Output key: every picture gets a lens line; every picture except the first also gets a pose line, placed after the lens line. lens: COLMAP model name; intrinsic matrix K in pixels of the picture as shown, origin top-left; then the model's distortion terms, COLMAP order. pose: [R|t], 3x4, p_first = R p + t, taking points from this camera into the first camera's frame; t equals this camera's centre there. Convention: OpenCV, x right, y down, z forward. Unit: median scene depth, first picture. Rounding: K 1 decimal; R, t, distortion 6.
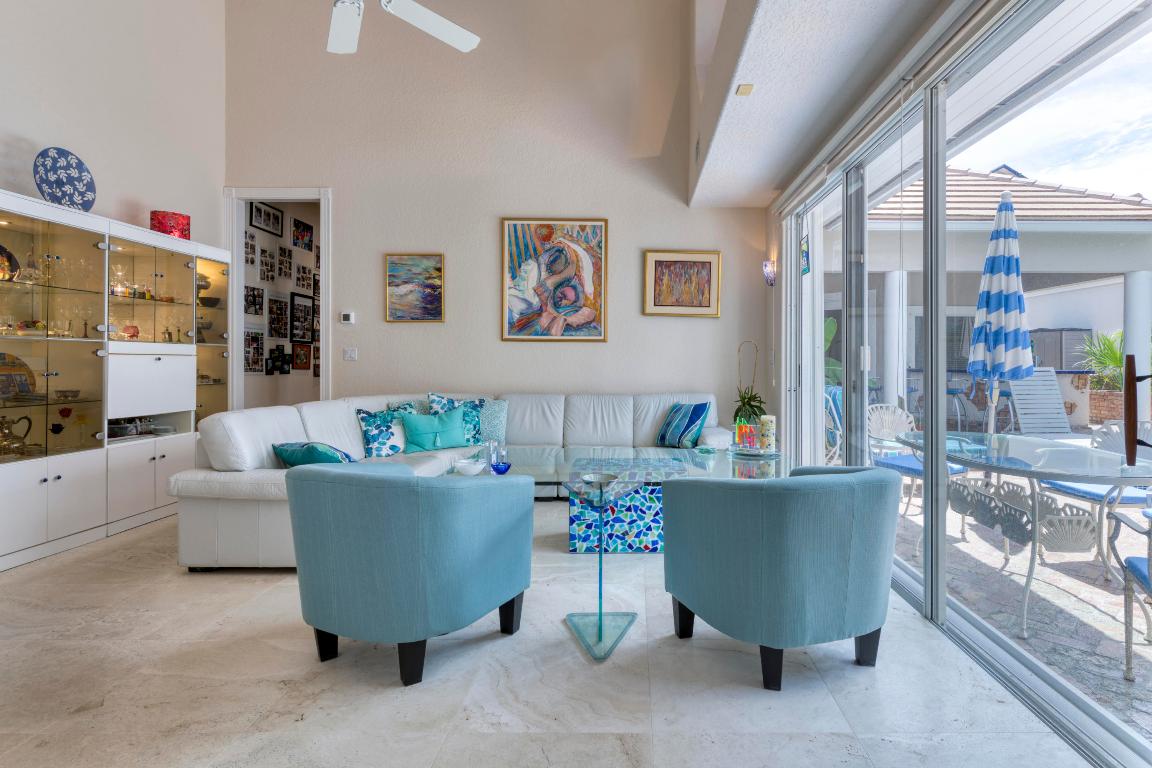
lens RADIAL K [[598.6, 0, 630.4], [0, 598.6, 359.8], [0, 0, 1]] dist [-0.000362, 0.000109]
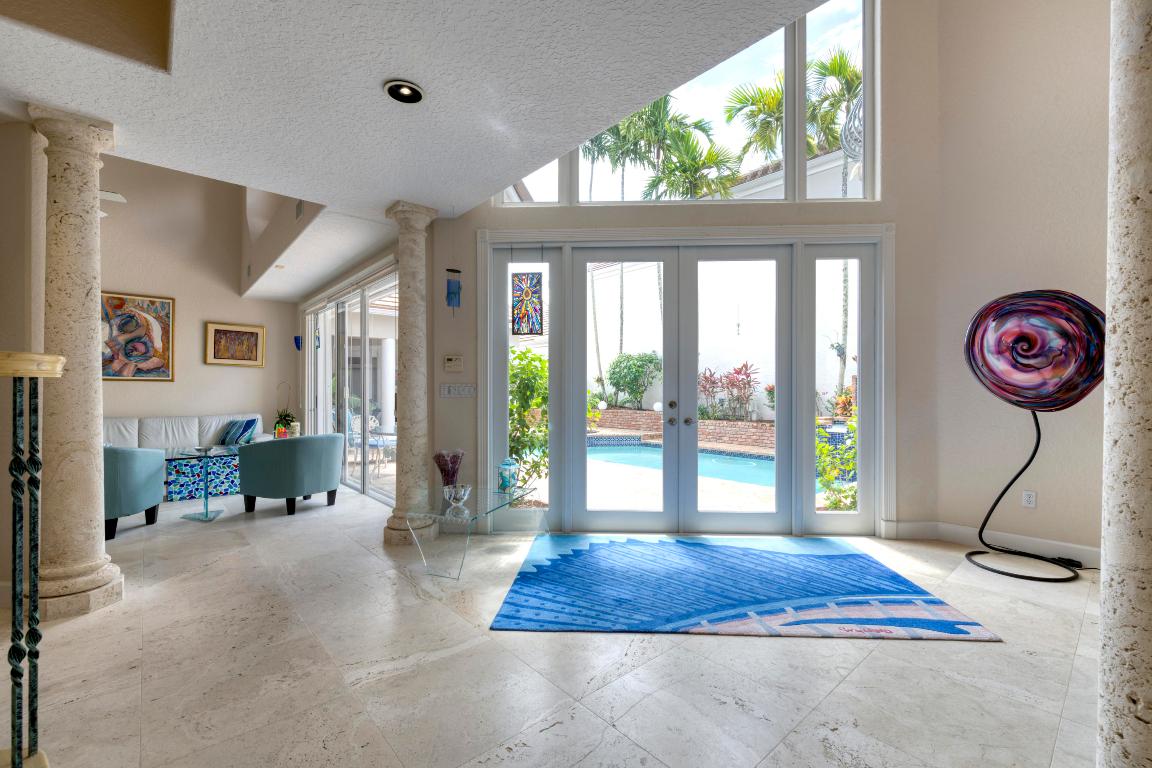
lens RADIAL K [[487.2, 0, 582.0], [0, 487.2, 391.2], [0, 0, 1]] dist [0.003453, -0.001917]
pose [[0.741937, -0.001902, 0.670466, -0.100695], [0.000939, 0.999998, 0.001797, -0.006933], [-0.670468, -0.000704, 0.741938, -0.575553]]
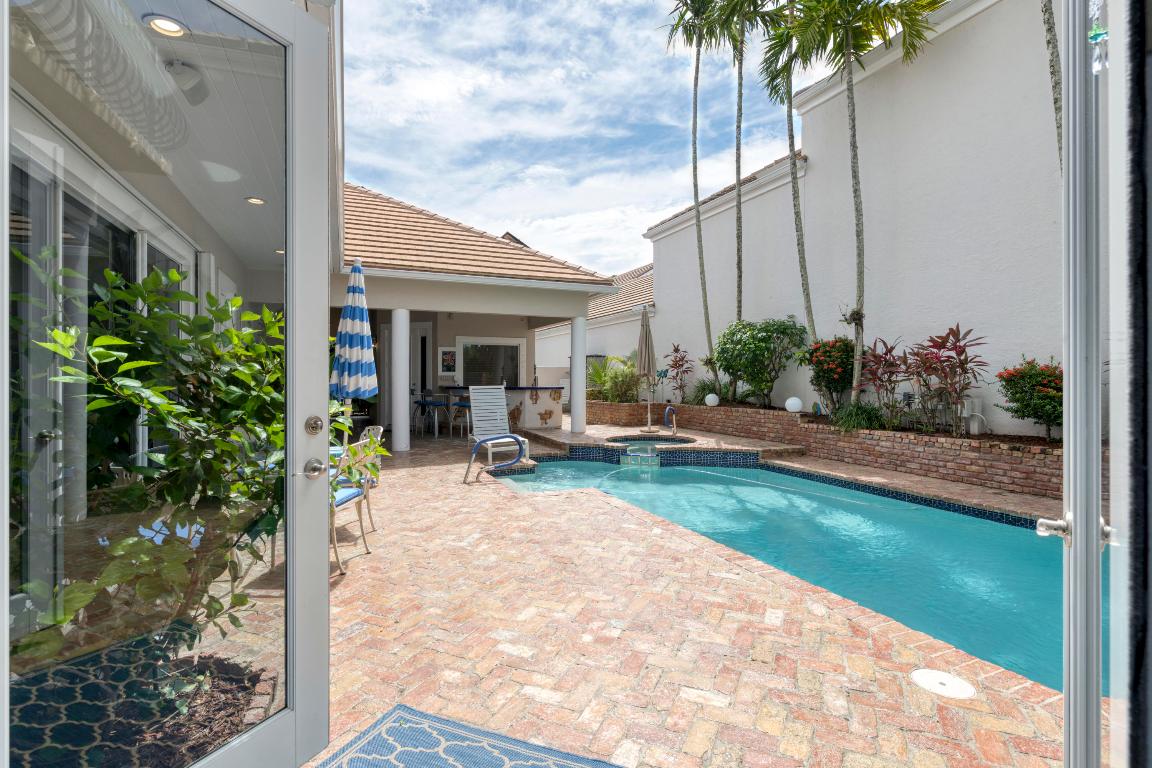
lens RADIAL K [[534.9, 0, 576.4], [0, 534.9, 374.2], [0, 0, 1]] dist [0.000501, -0.000074]
pose [[0.915728, -0.000593, 0.401799, 0.534559], [0.001964, 0.999994, -0.003001, -0.014068], [-0.401795, 0.003537, 0.915723, -0.269800]]
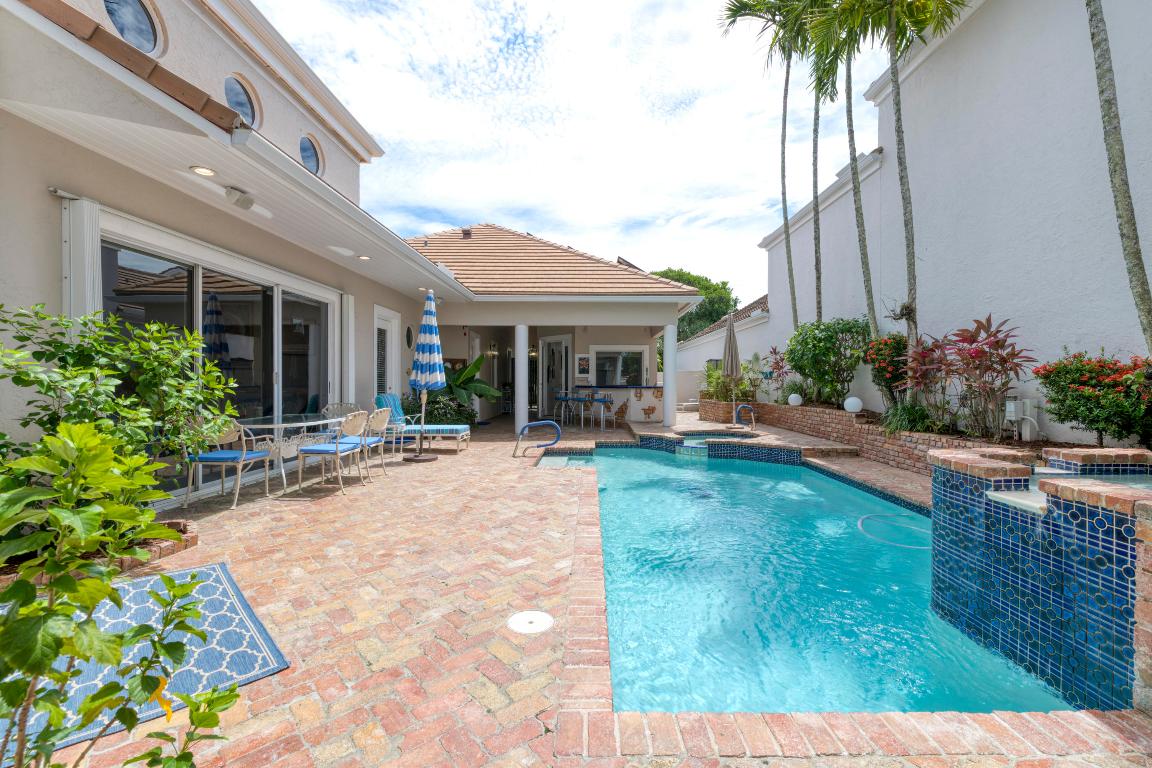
lens RADIAL K [[468.1, 0, 598.8], [0, 468.1, 377.6], [0, 0, 1]] dist [0.001116, 0.000030]
pose [[0.999978, 0.000801, 0.006562, 1.036351], [-0.000753, 0.999973, -0.007280, 0.005586], [-0.006567, 0.007275, 0.999952, -0.438618]]
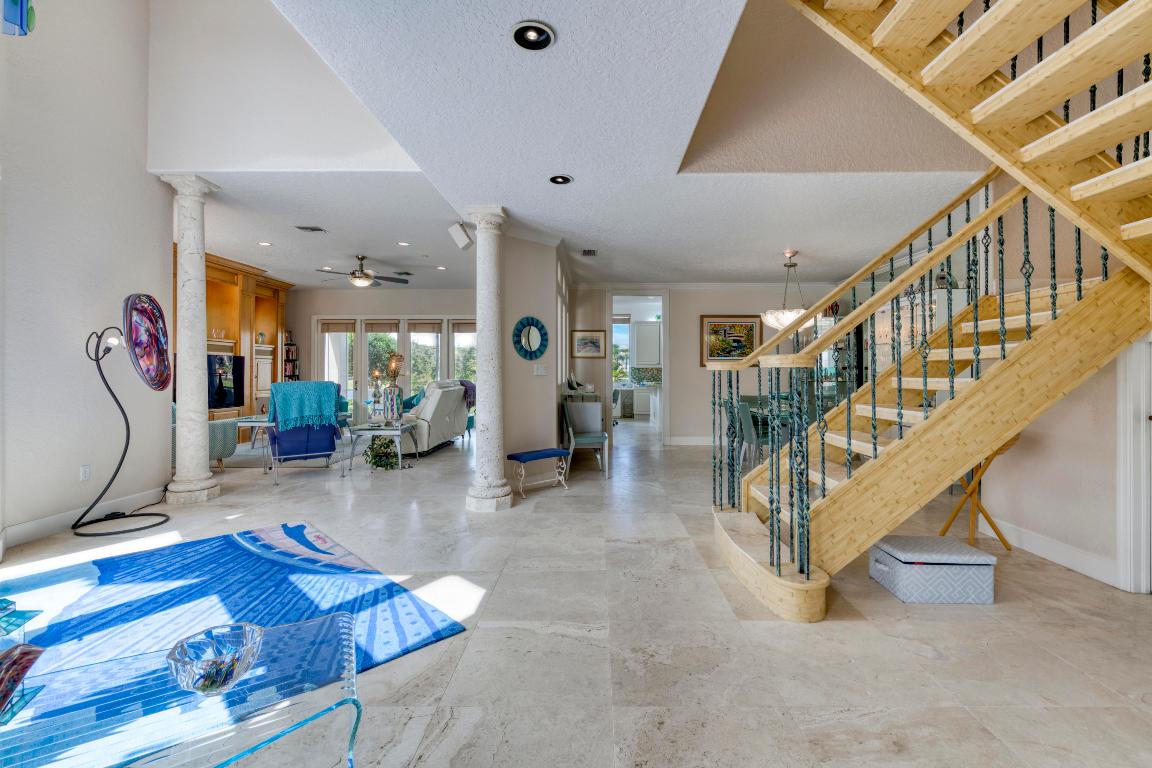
lens RADIAL K [[504.6, 0, 585.0], [0, 504.6, 374.5], [0, 0, 1]] dist [-0.001835, -0.000394]
pose [[-0.999810, -0.000761, 0.019478, 0.020329], [-0.000688, 0.999993, 0.003719, -0.009565], [-0.019480, 0.003705, -0.999803, 0.214900]]
